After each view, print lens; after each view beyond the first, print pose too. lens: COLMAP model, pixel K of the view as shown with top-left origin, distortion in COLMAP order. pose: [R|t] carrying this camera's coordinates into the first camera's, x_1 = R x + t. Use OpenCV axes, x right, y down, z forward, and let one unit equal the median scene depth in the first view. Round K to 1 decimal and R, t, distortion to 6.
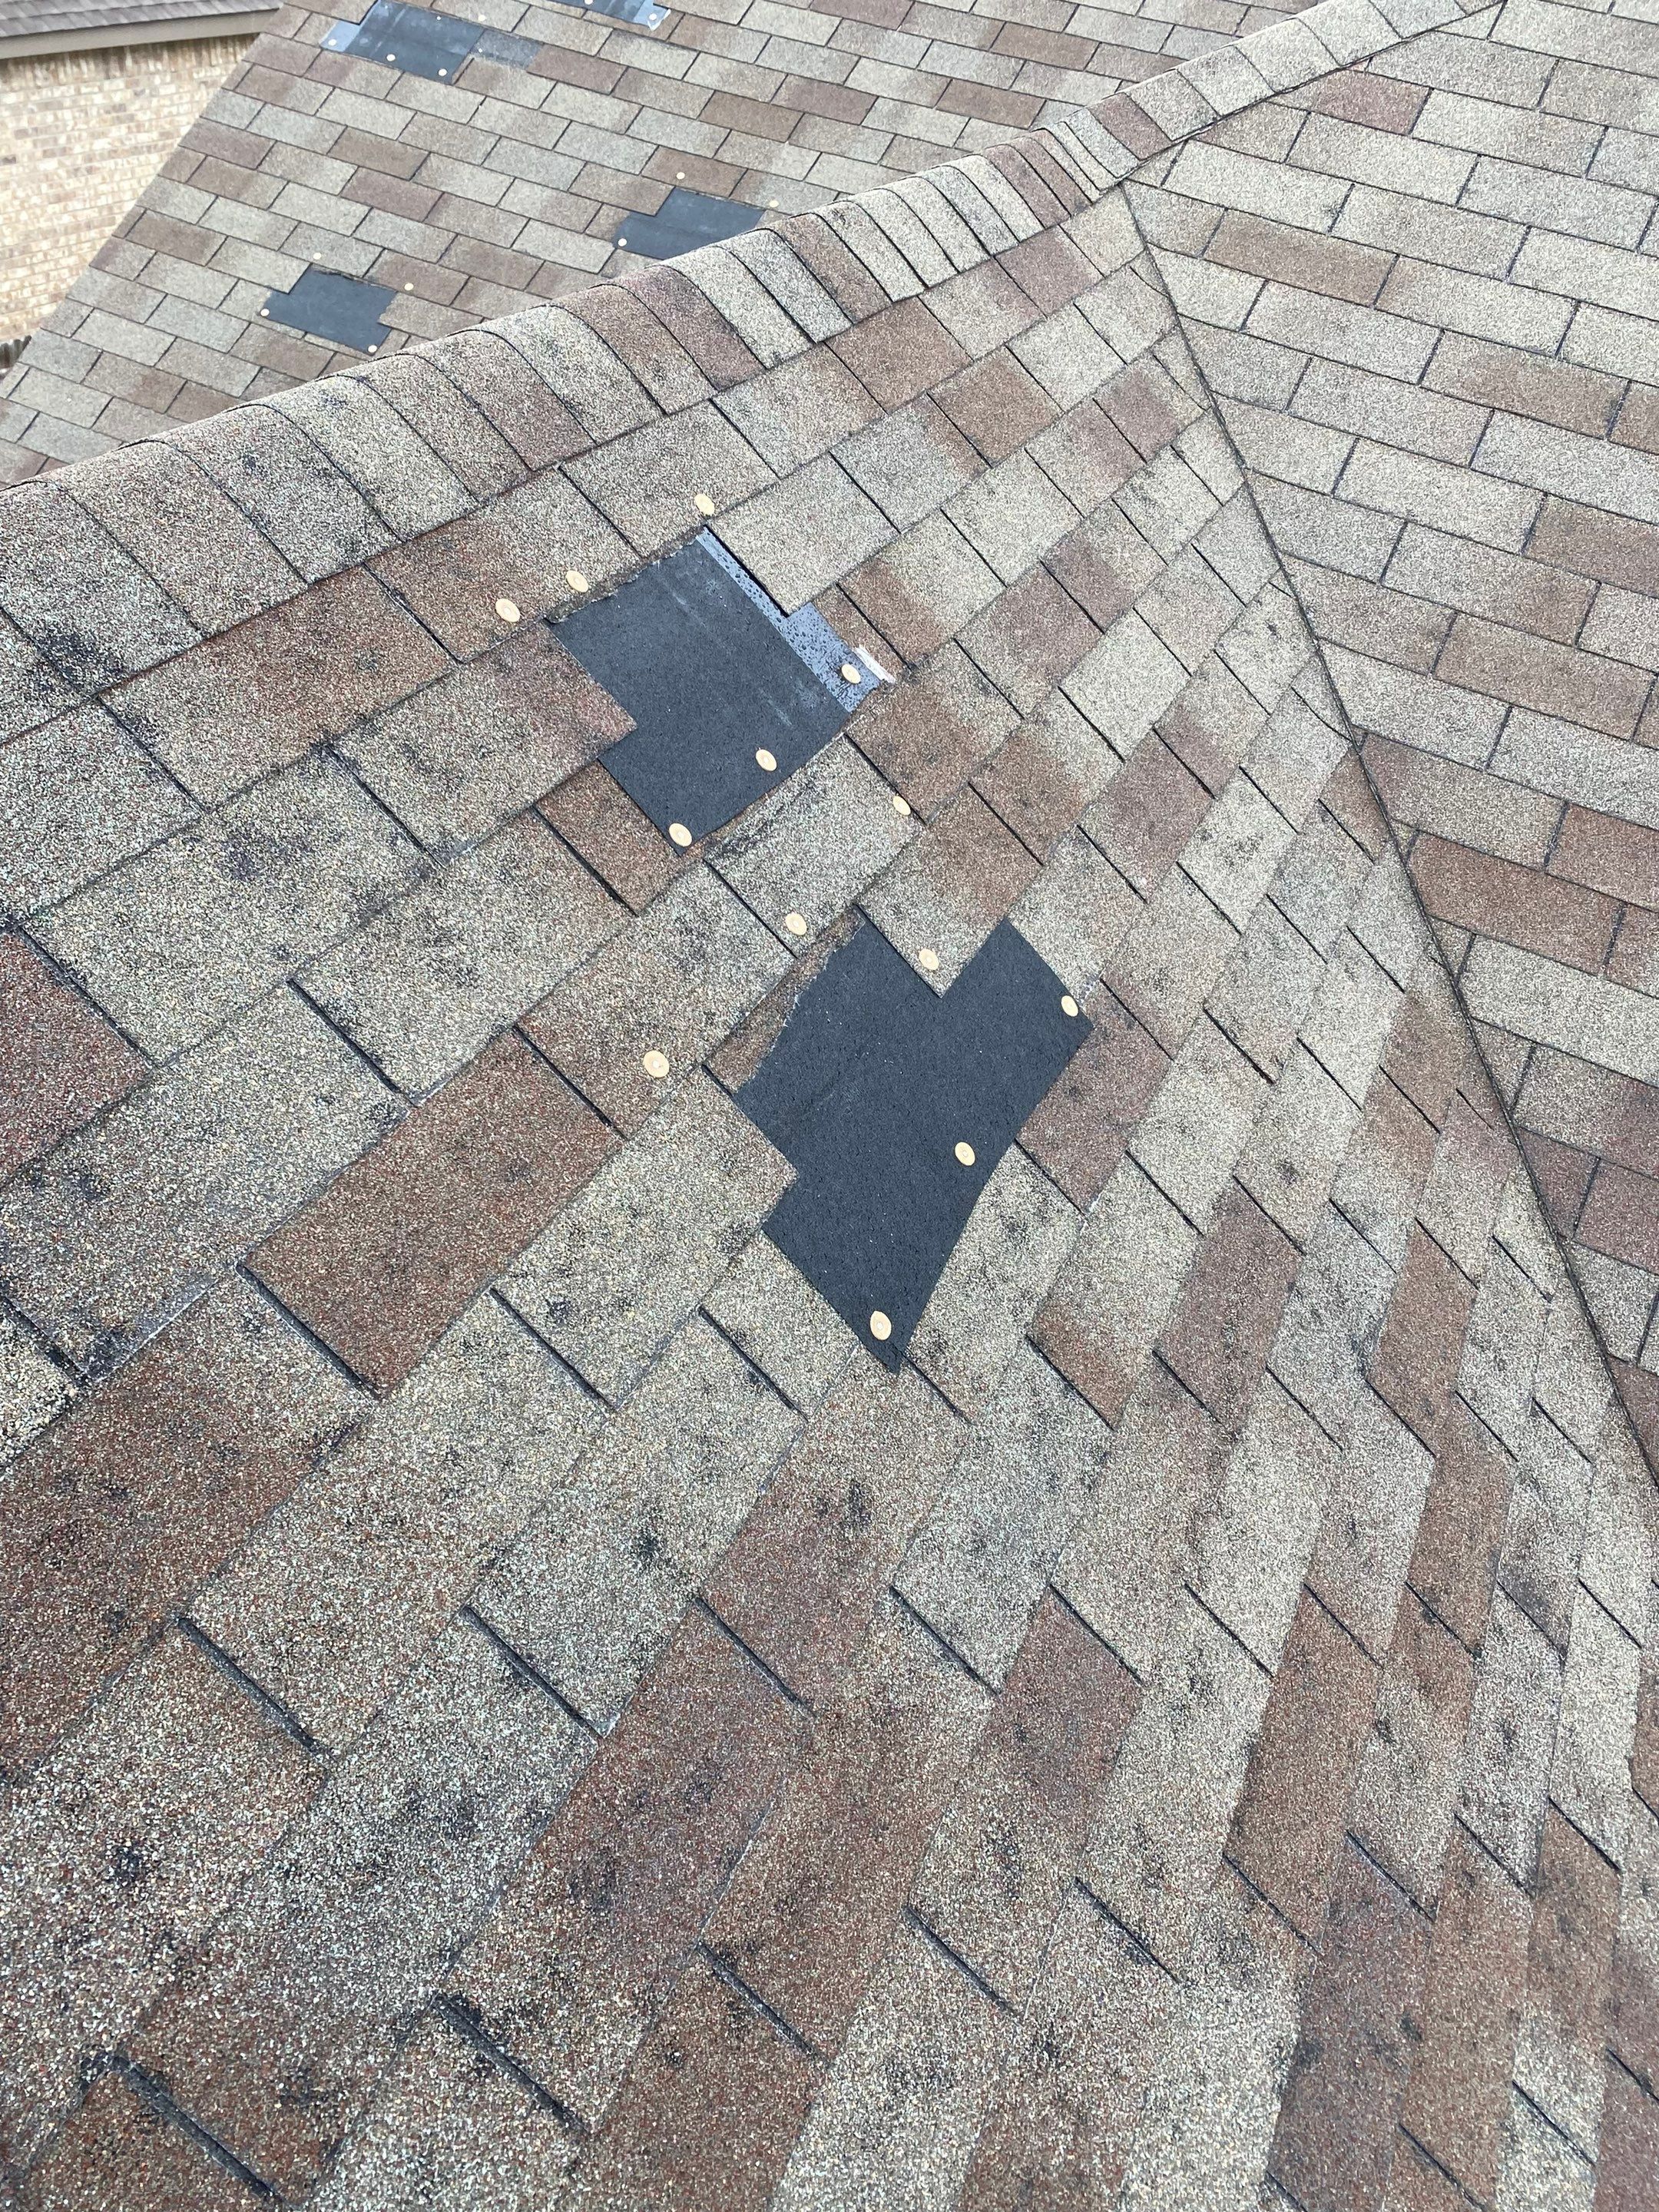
lens RADIAL K [[1676.8, 0, 827.0], [0, 1676.8, 1099.6], [0, 0, 1]] dist [0.022005, -0.026986]
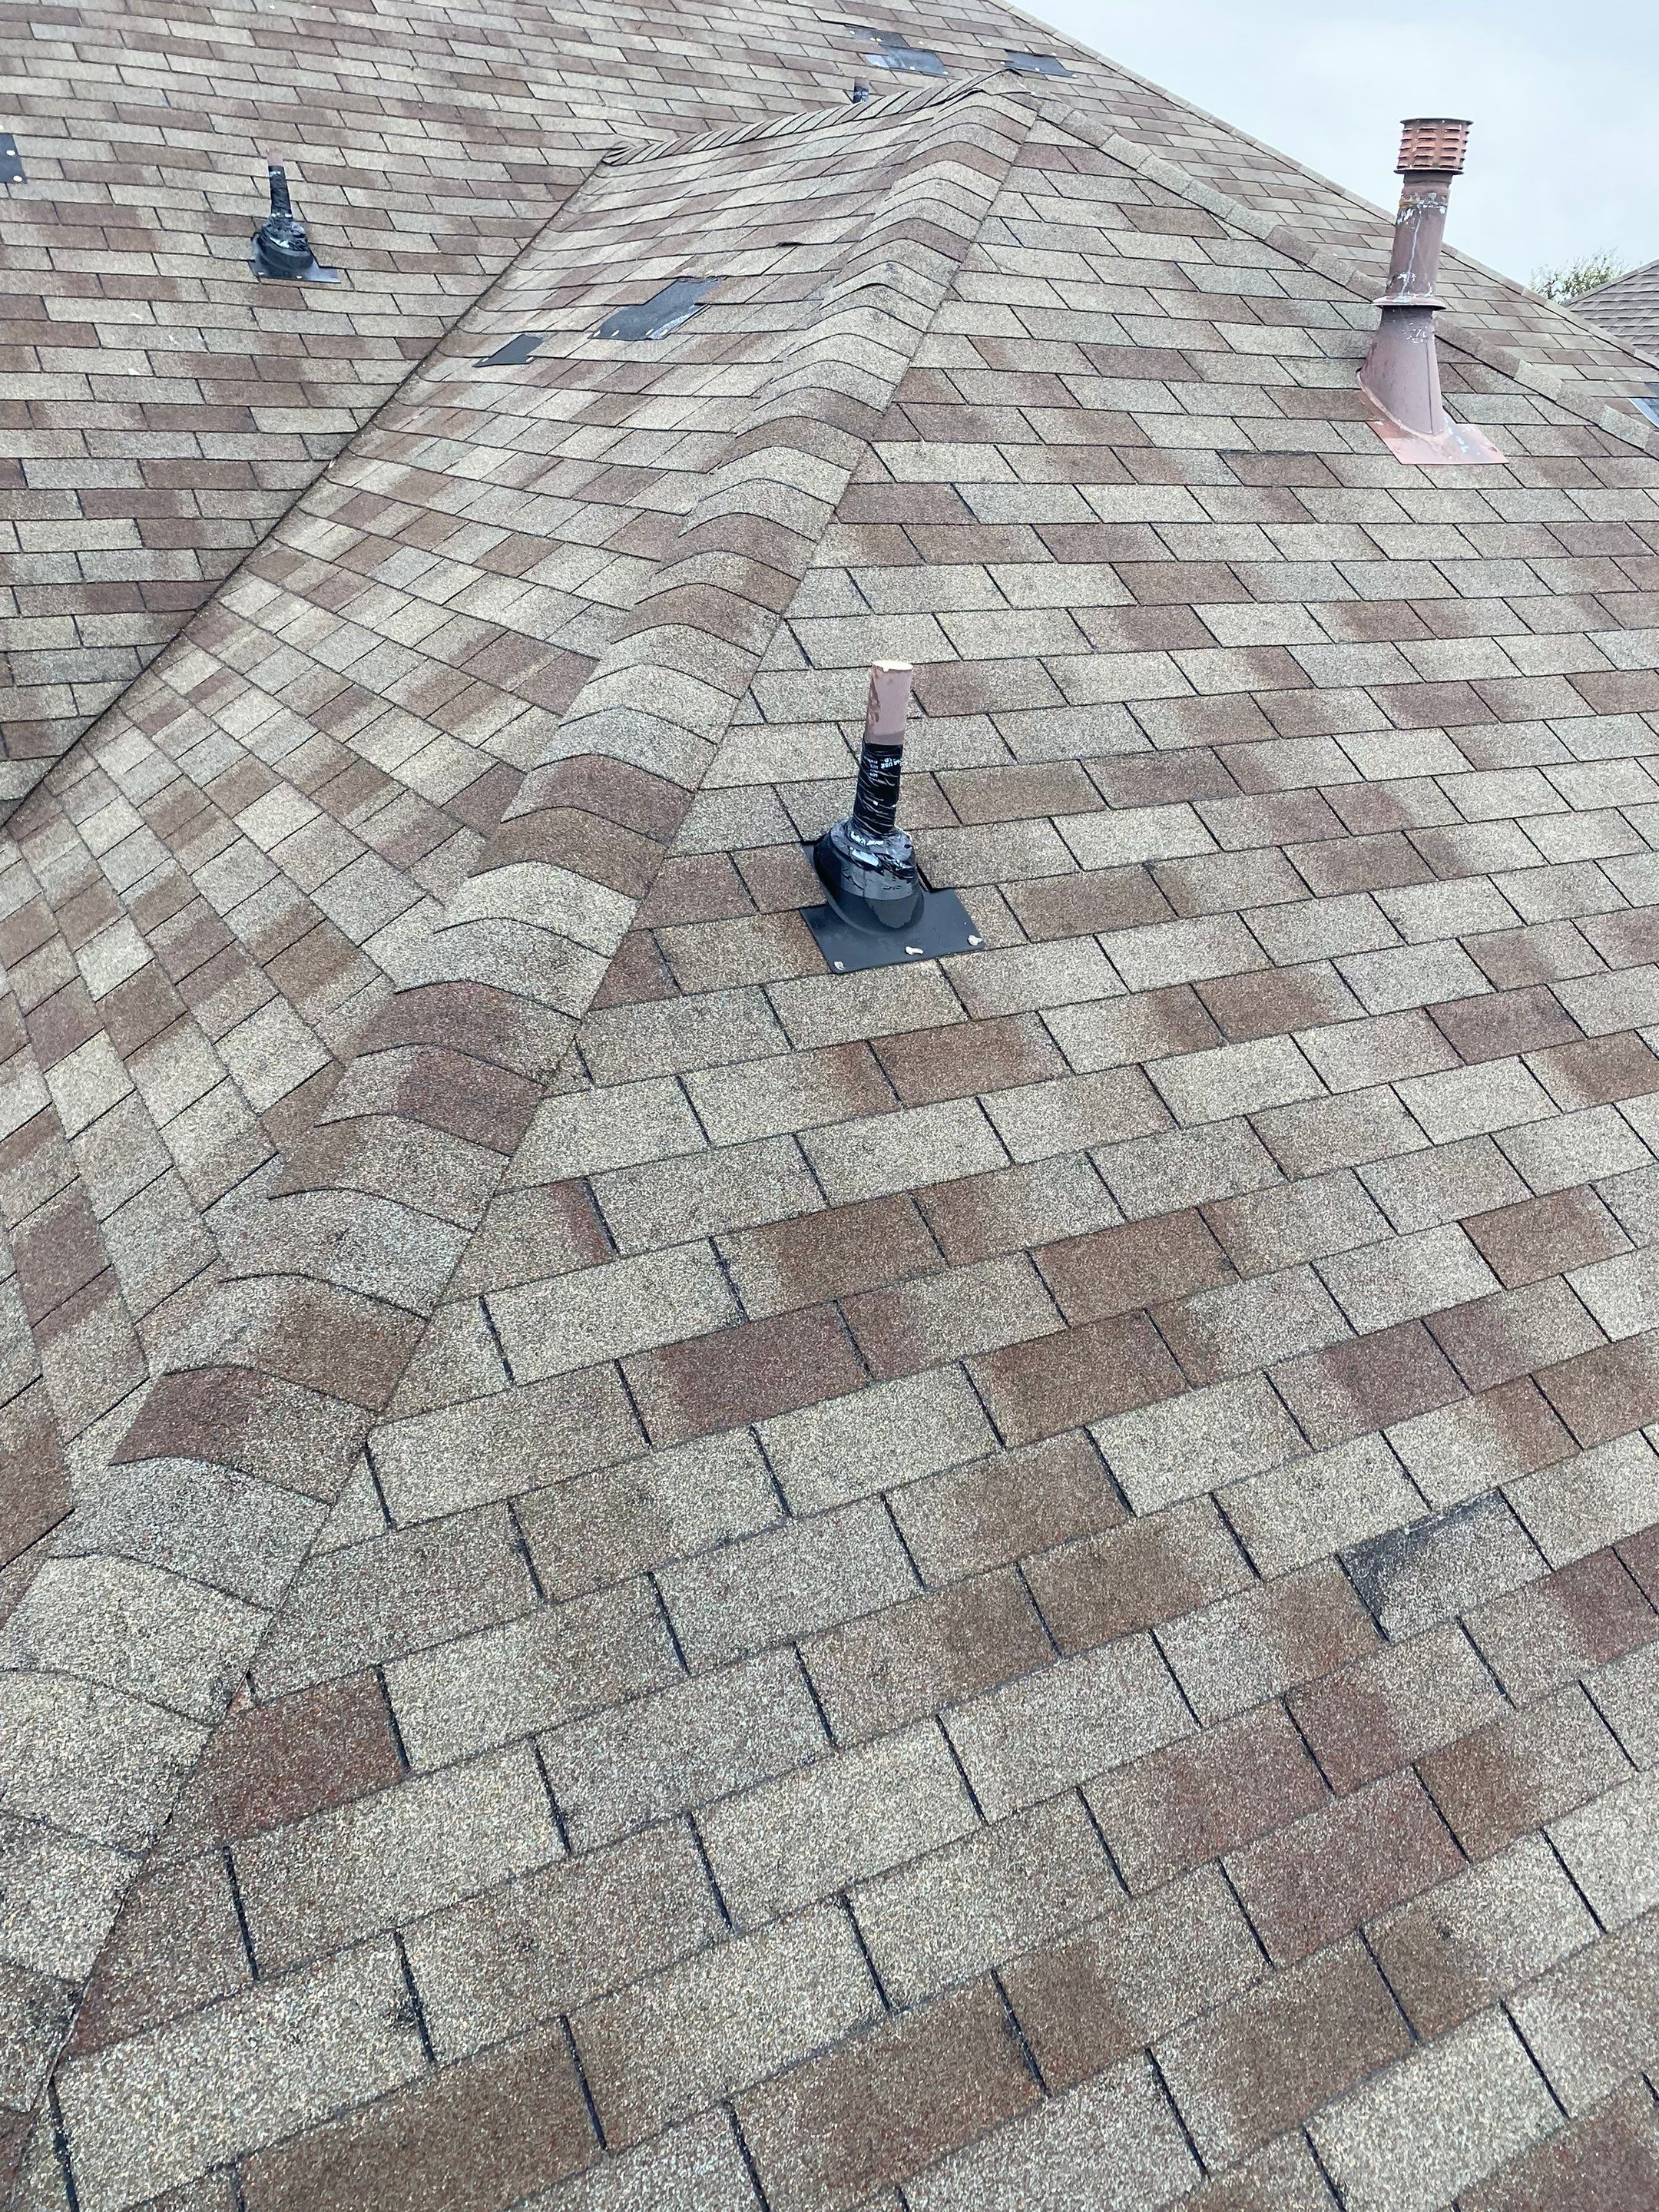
lens RADIAL K [[1676.8, 0, 834.9], [0, 1676.8, 1096.0], [0, 0, 1]] dist [0.022005, -0.026986]
pose [[0.569867, -0.439428, 0.694373, 0.076791], [0.569675, 0.820251, 0.051561, -0.416944], [-0.592218, 0.366184, 0.717766, 0.243788]]
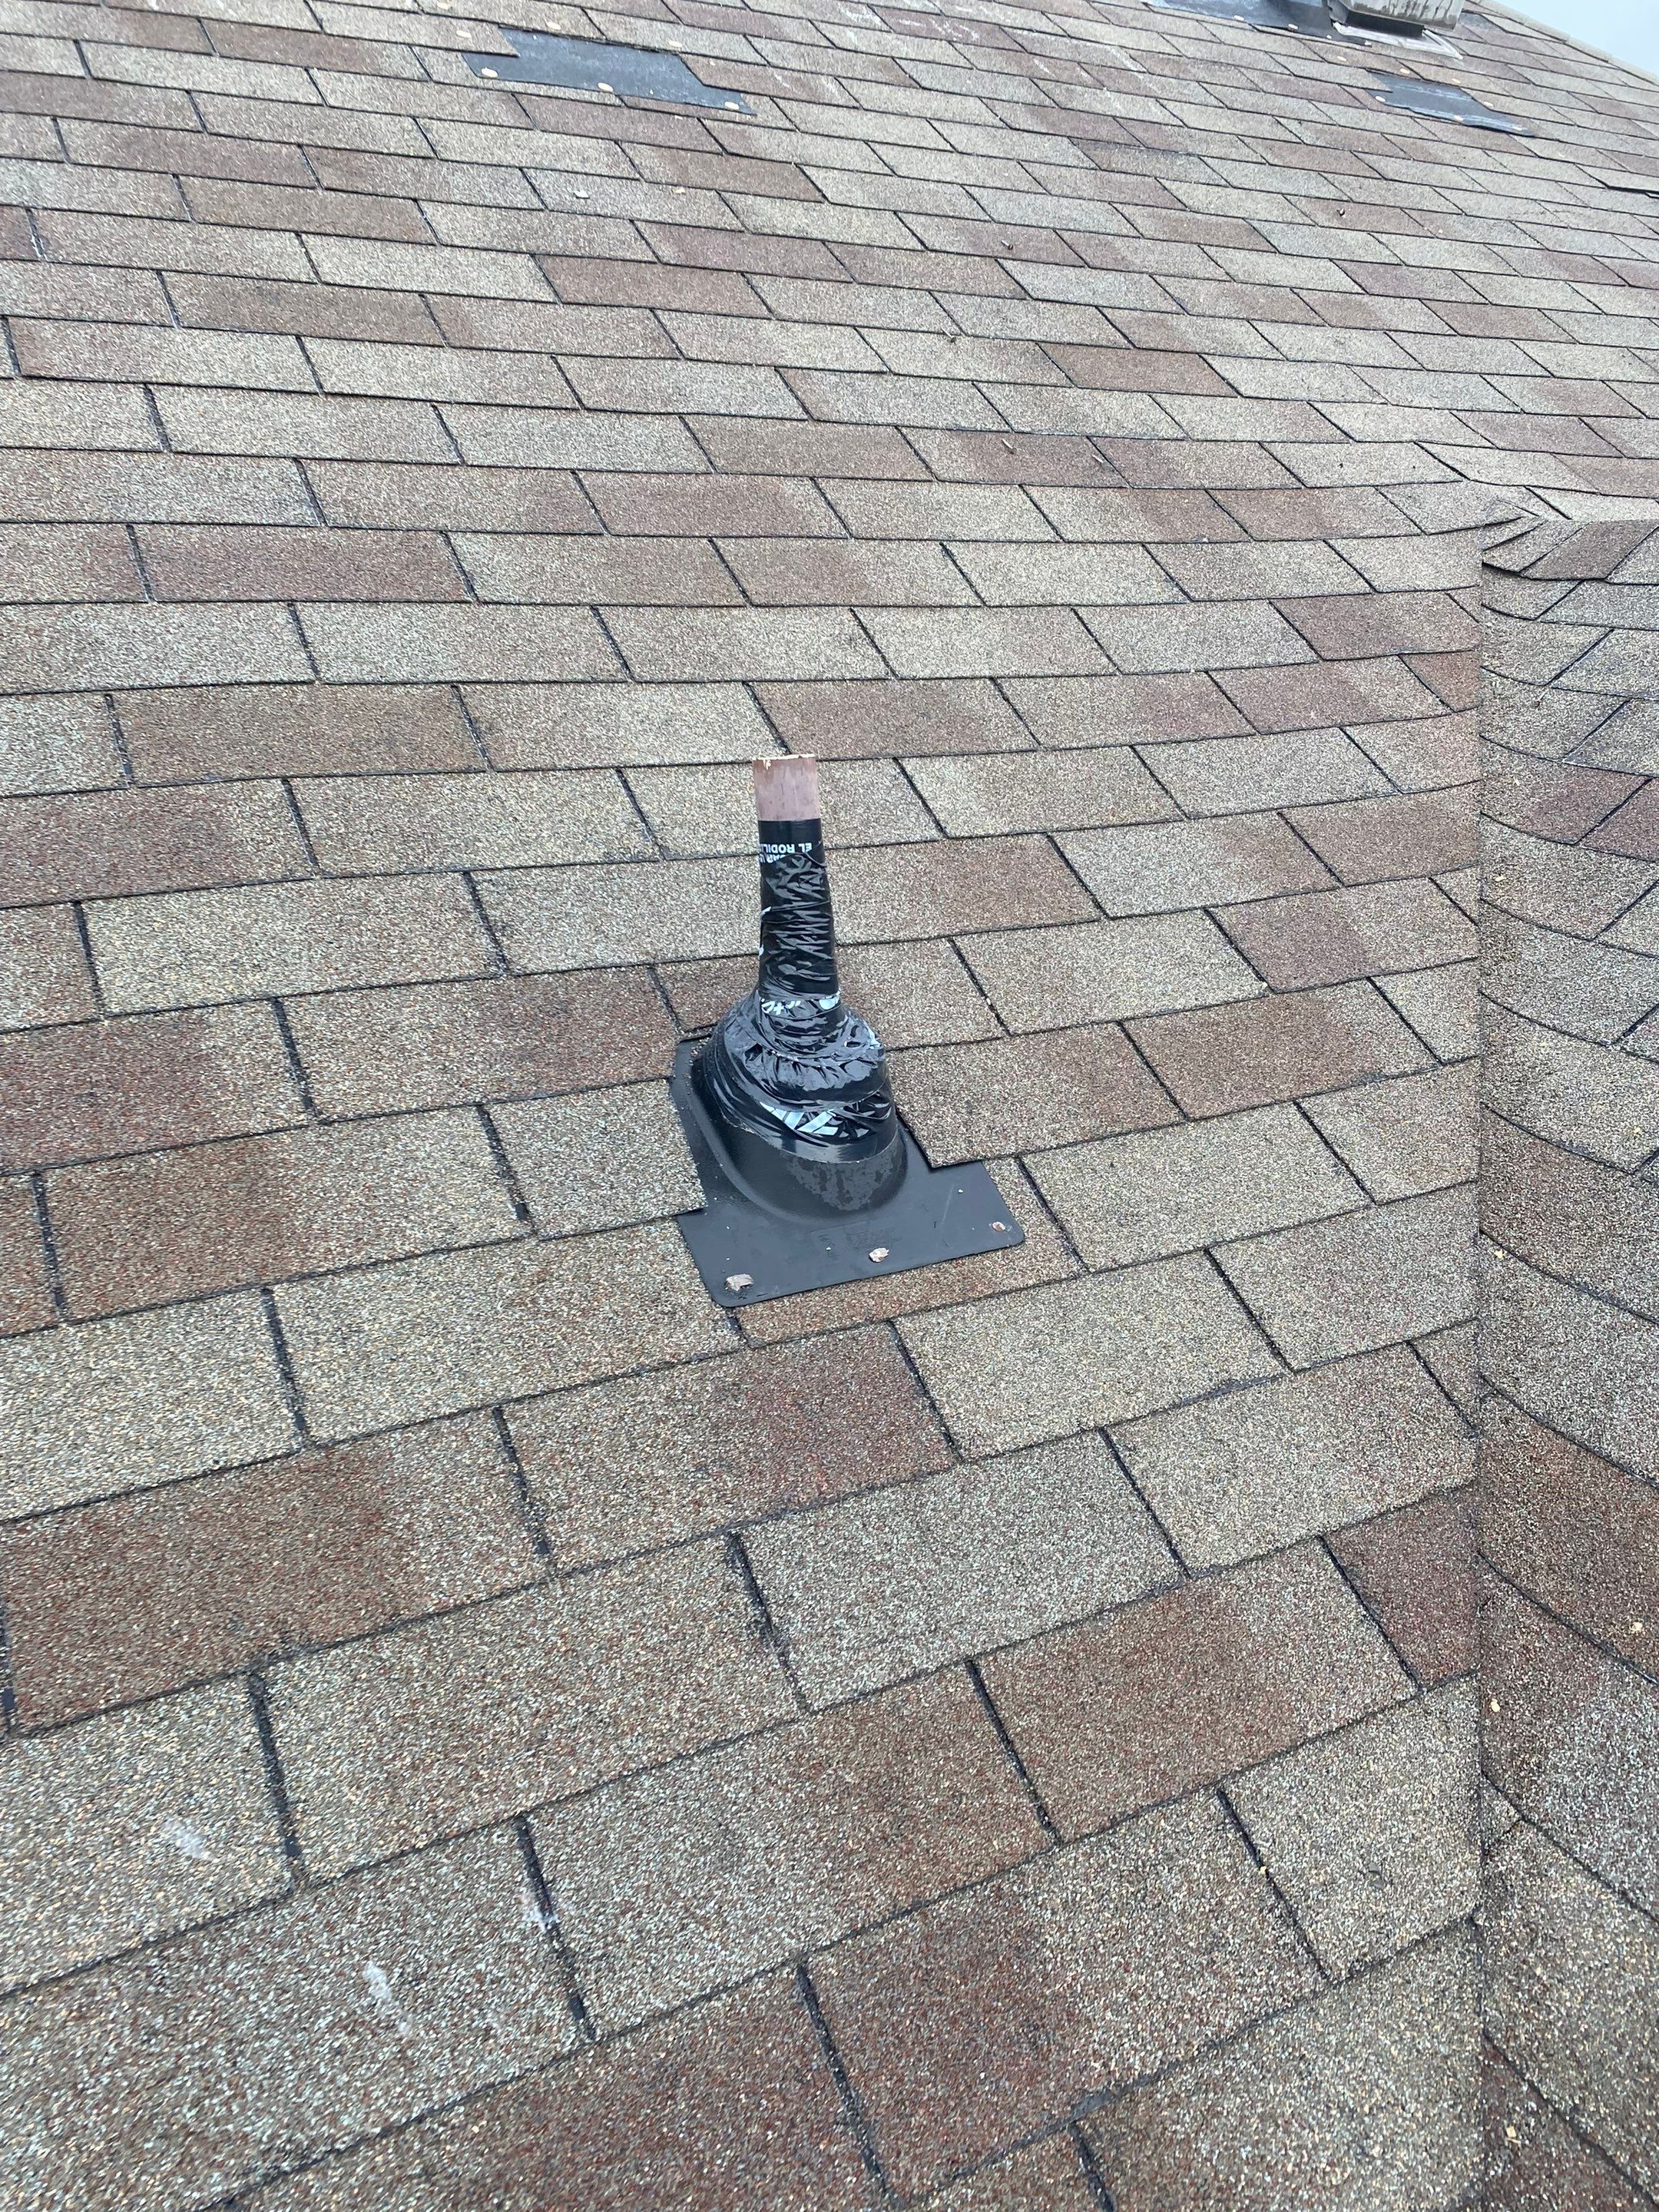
lens RADIAL K [[1676.8, 0, 825.9], [0, 1676.8, 1105.9], [0, 0, 1]] dist [0.022005, -0.026986]
pose [[0.590126, -0.391386, 0.706094, 0.695851], [0.584907, 0.810124, -0.039793, -1.009337], [-0.556449, 0.436482, 0.707000, 0.854463]]
